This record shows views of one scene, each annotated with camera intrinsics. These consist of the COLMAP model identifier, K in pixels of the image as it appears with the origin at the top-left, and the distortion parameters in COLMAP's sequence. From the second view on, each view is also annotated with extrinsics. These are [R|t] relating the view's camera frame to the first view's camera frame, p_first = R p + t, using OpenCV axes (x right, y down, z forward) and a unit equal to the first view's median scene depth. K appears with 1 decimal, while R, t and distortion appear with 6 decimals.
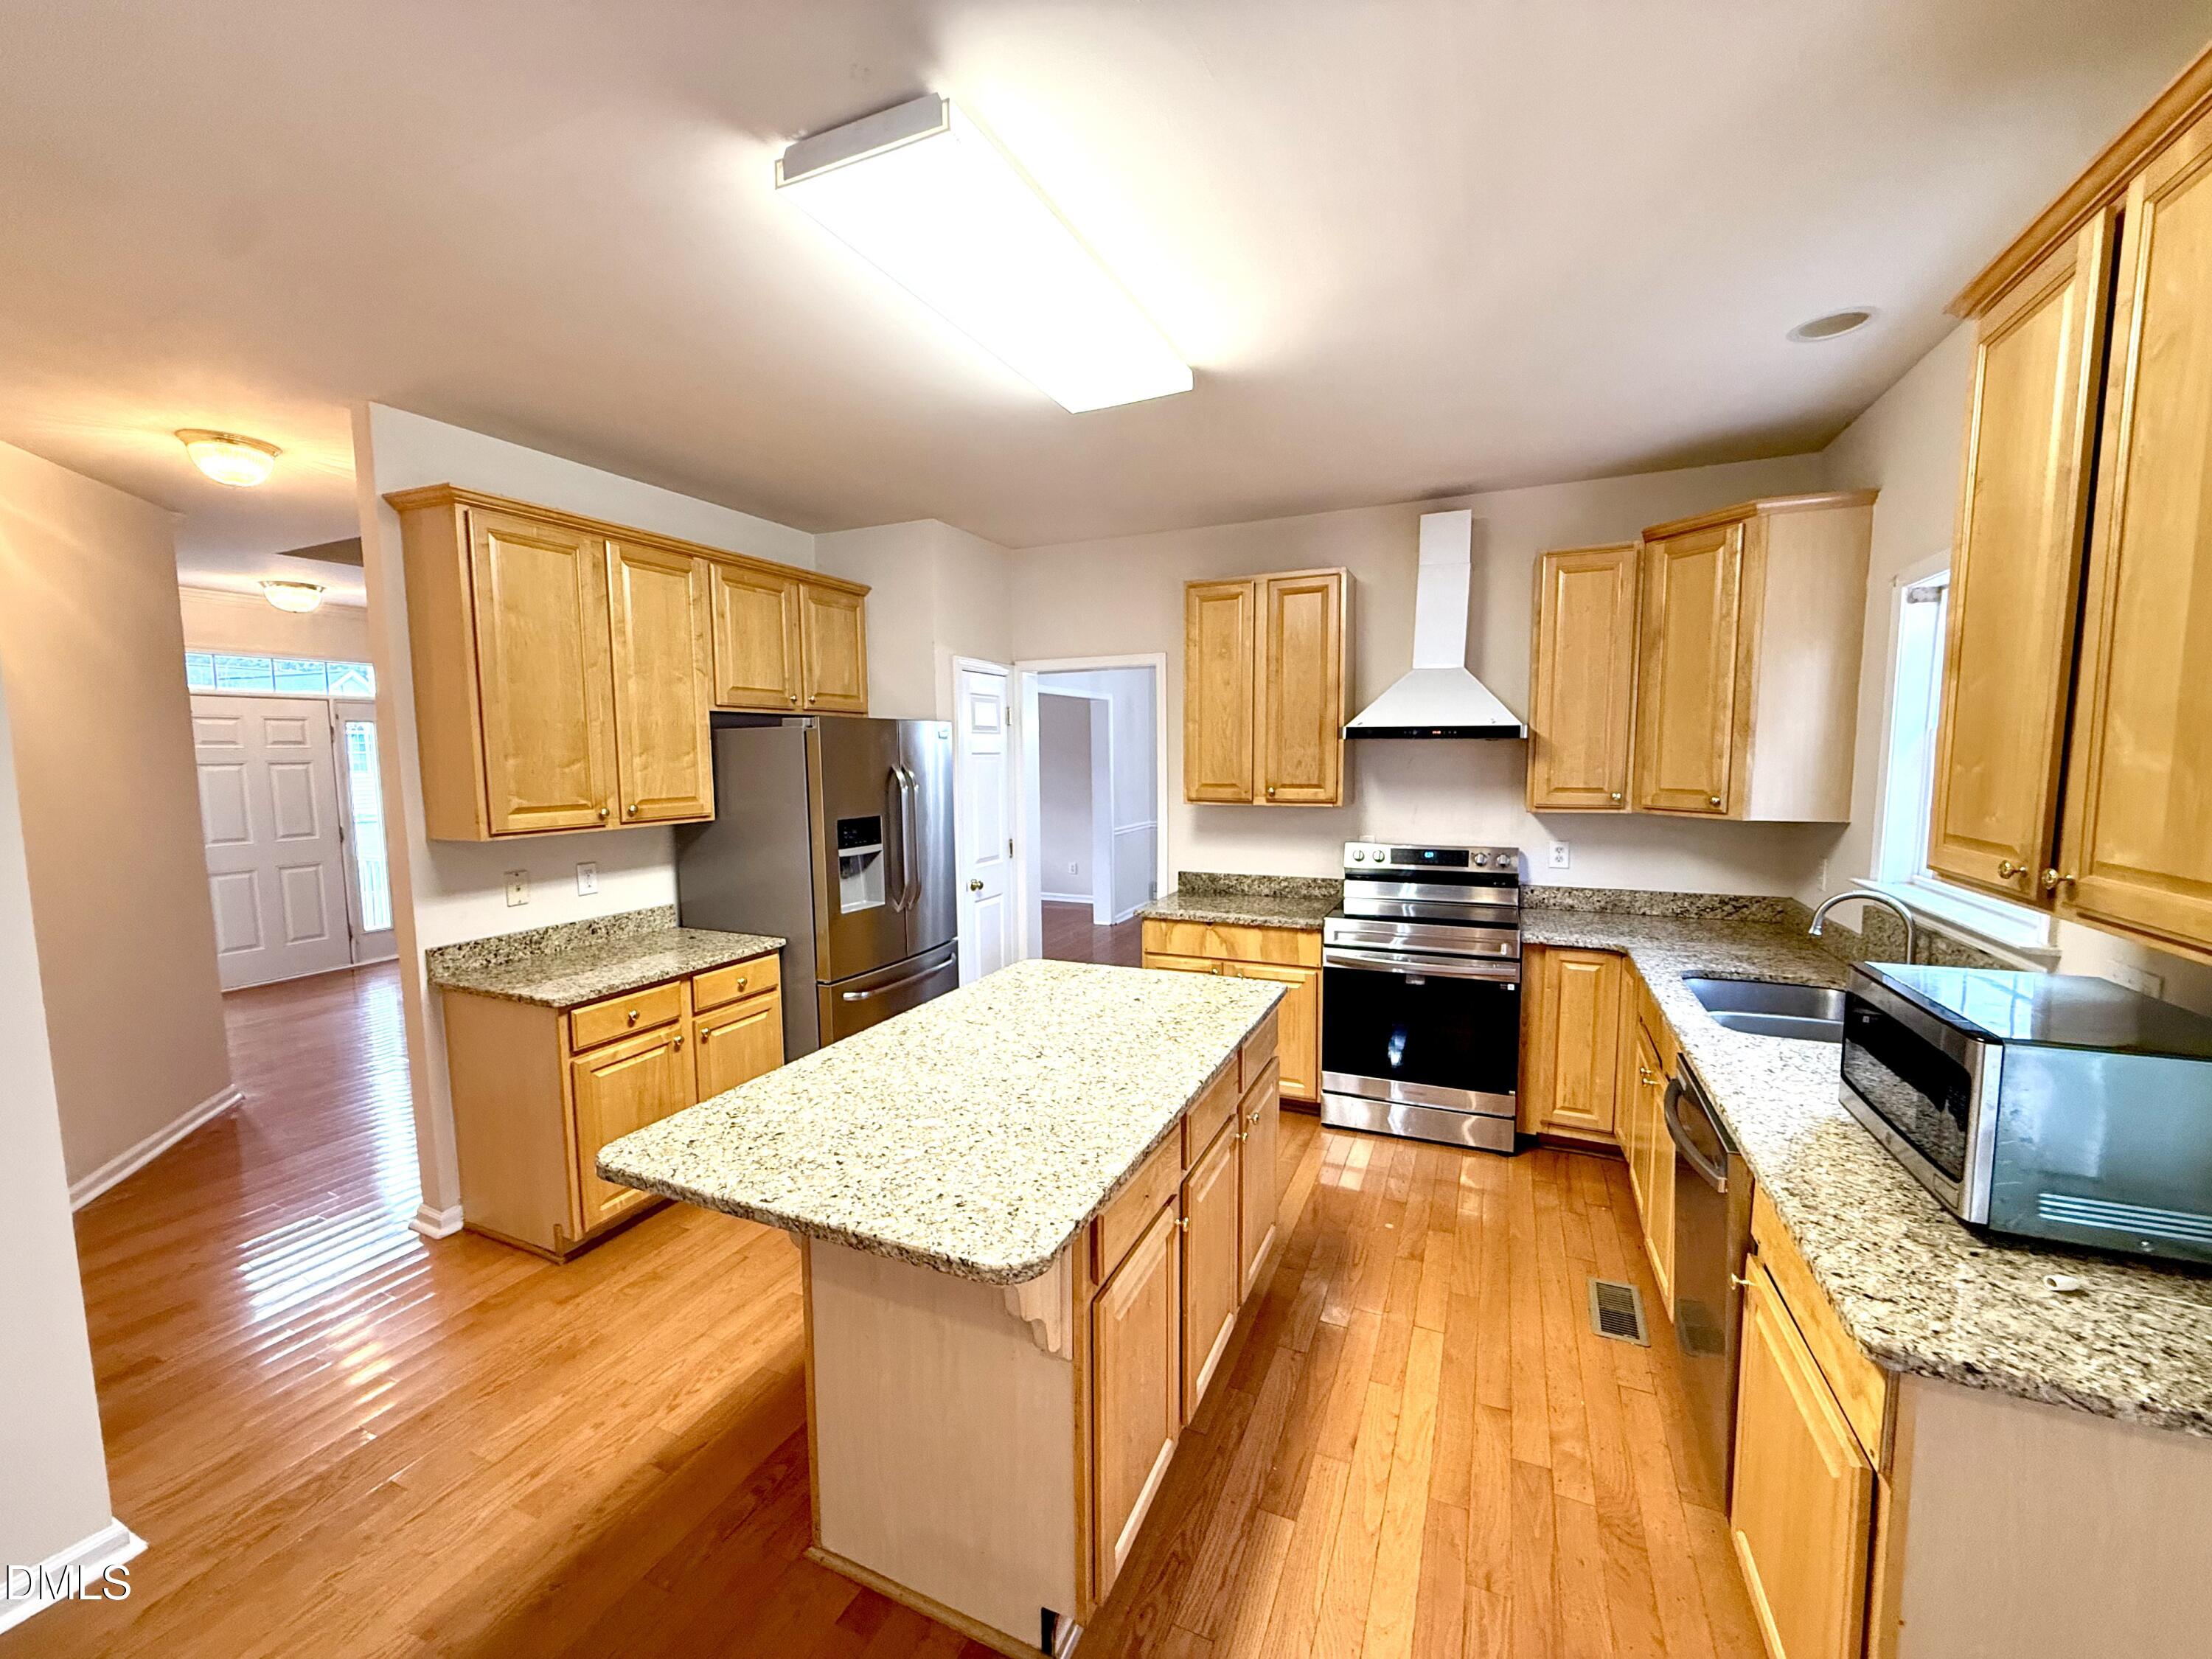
lens RADIAL K [[884.5, 0, 1104.5], [0, 884.5, 840.5], [0, 0, 1]] dist [0.000465, 0.000077]
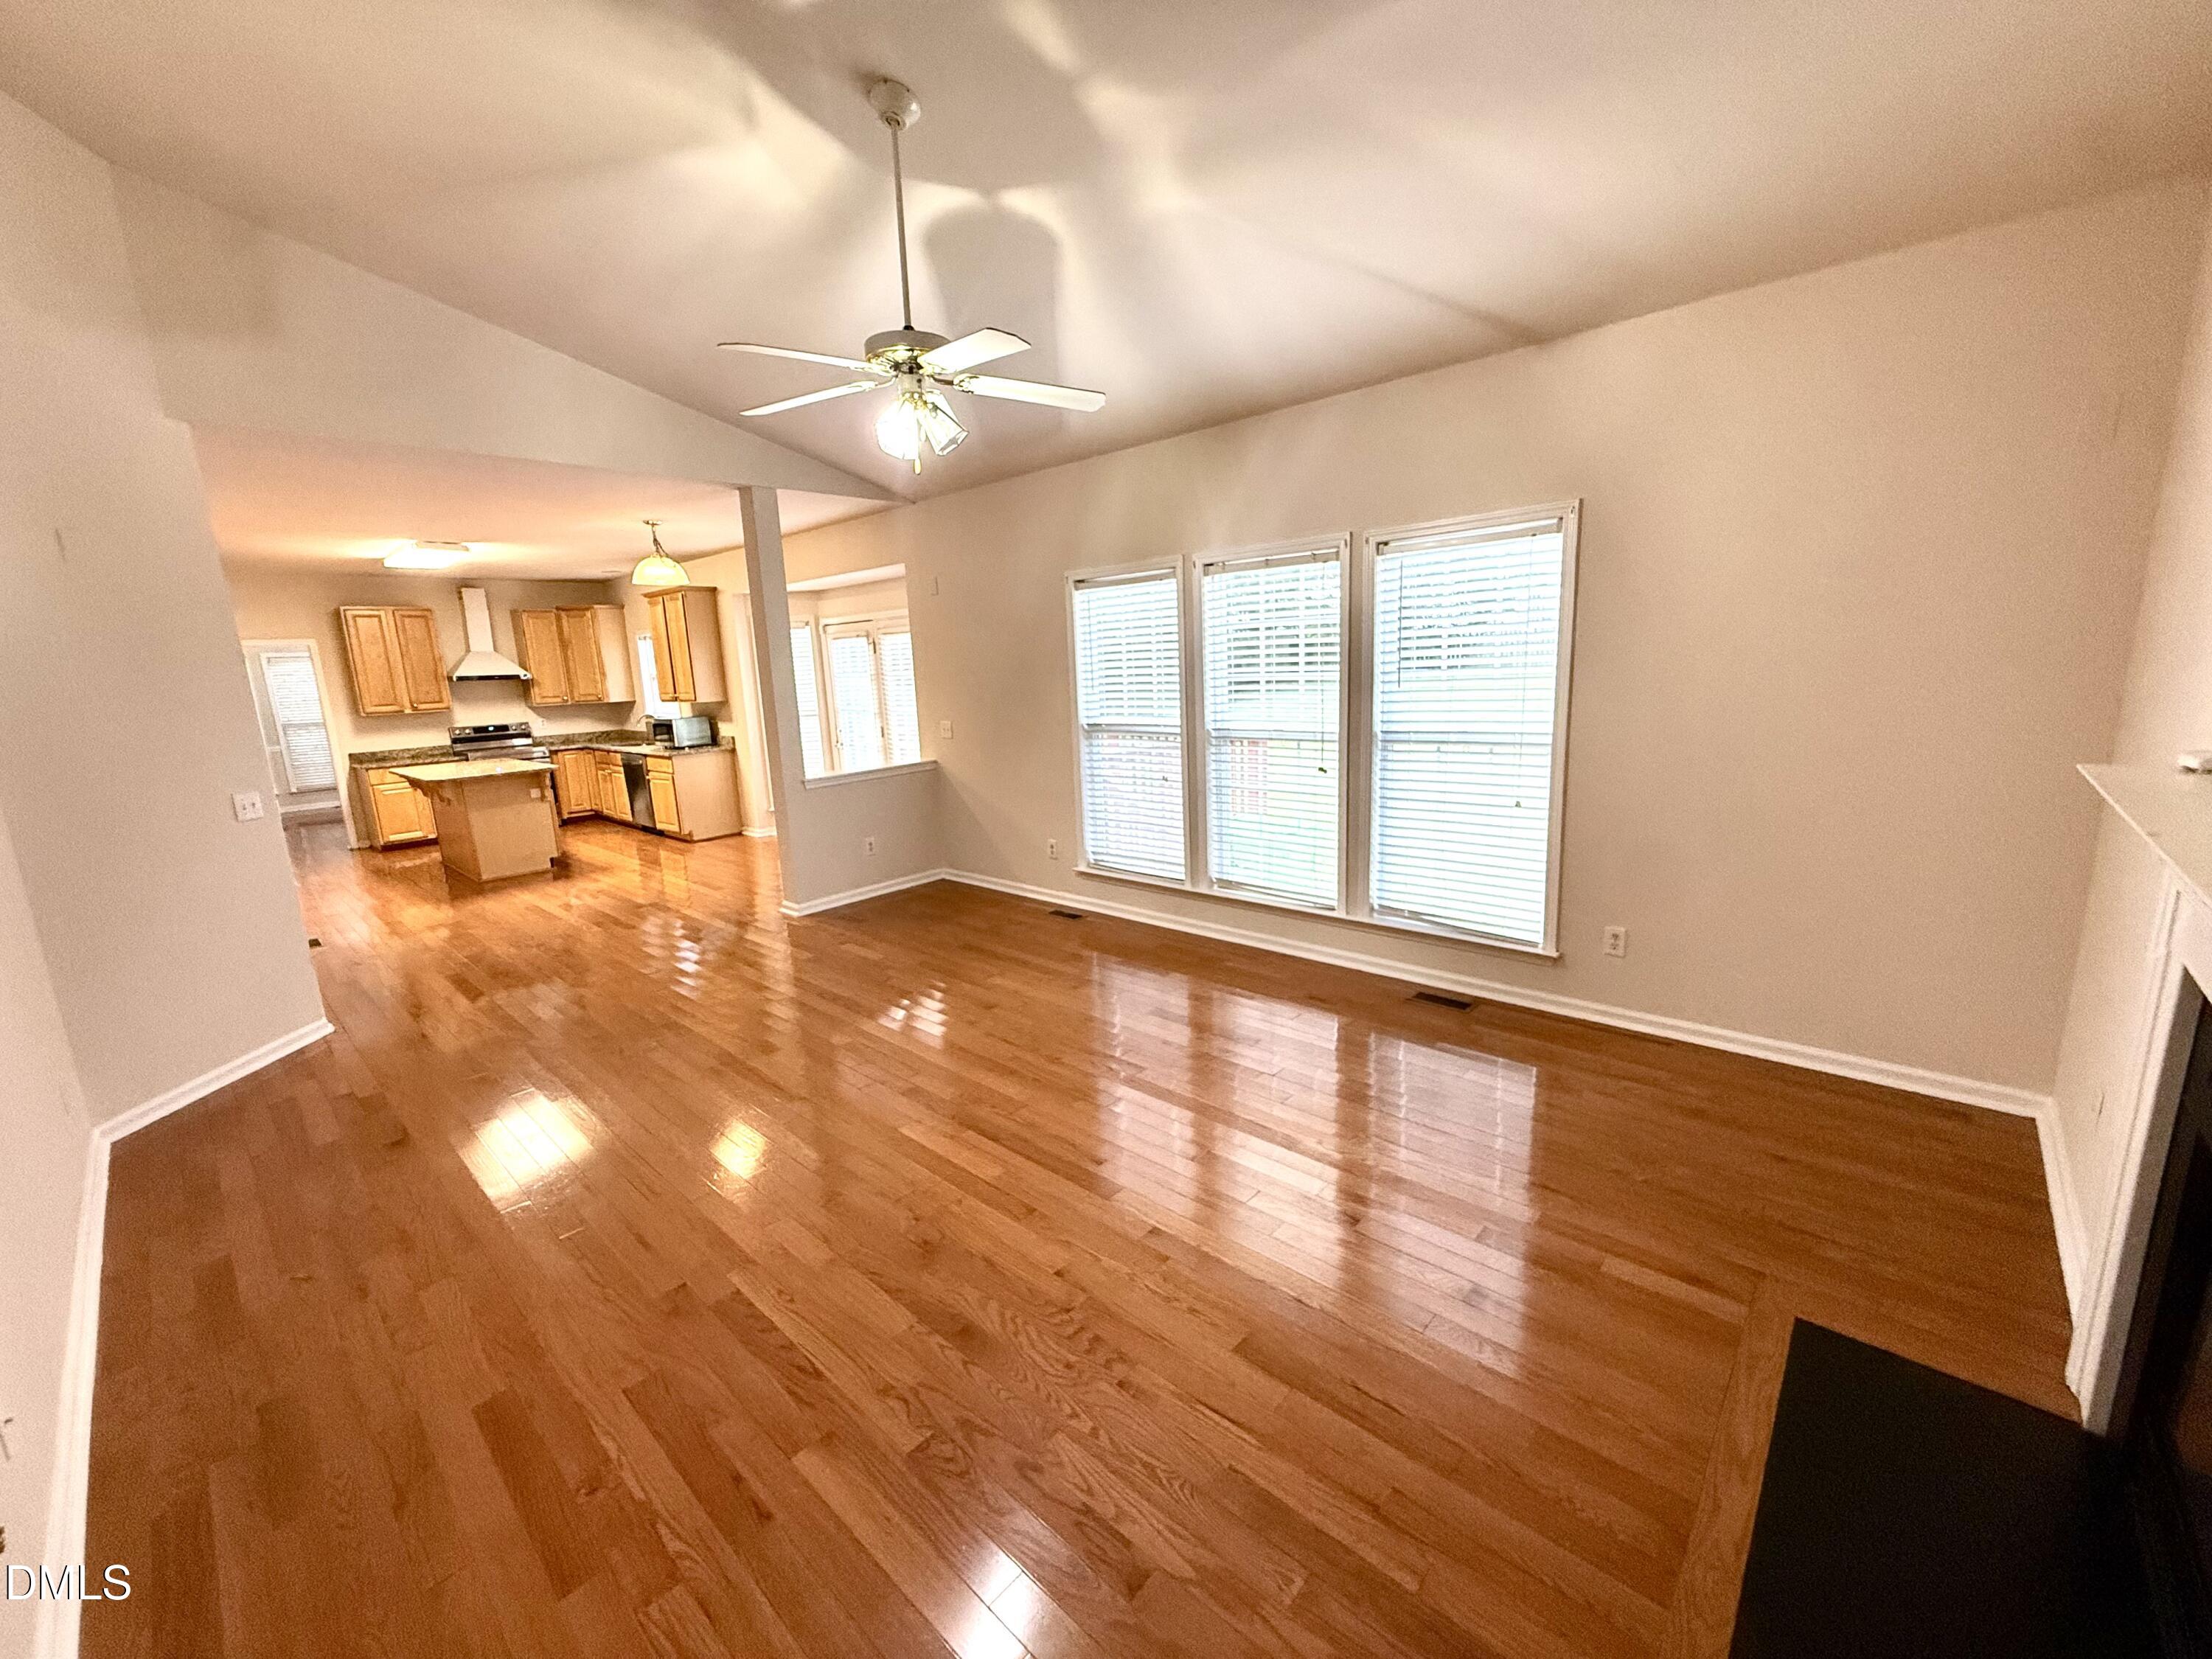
lens RADIAL K [[884.5, 0, 1097.2], [0, 884.5, 837.7], [0, 0, 1]] dist [0.000465, 0.000077]
pose [[0.322081, -0.188680, 0.927720, -1.509574], [0.132649, 0.979266, 0.153112, 0.169457], [-0.937373, 0.073747, 0.340431, -1.466185]]
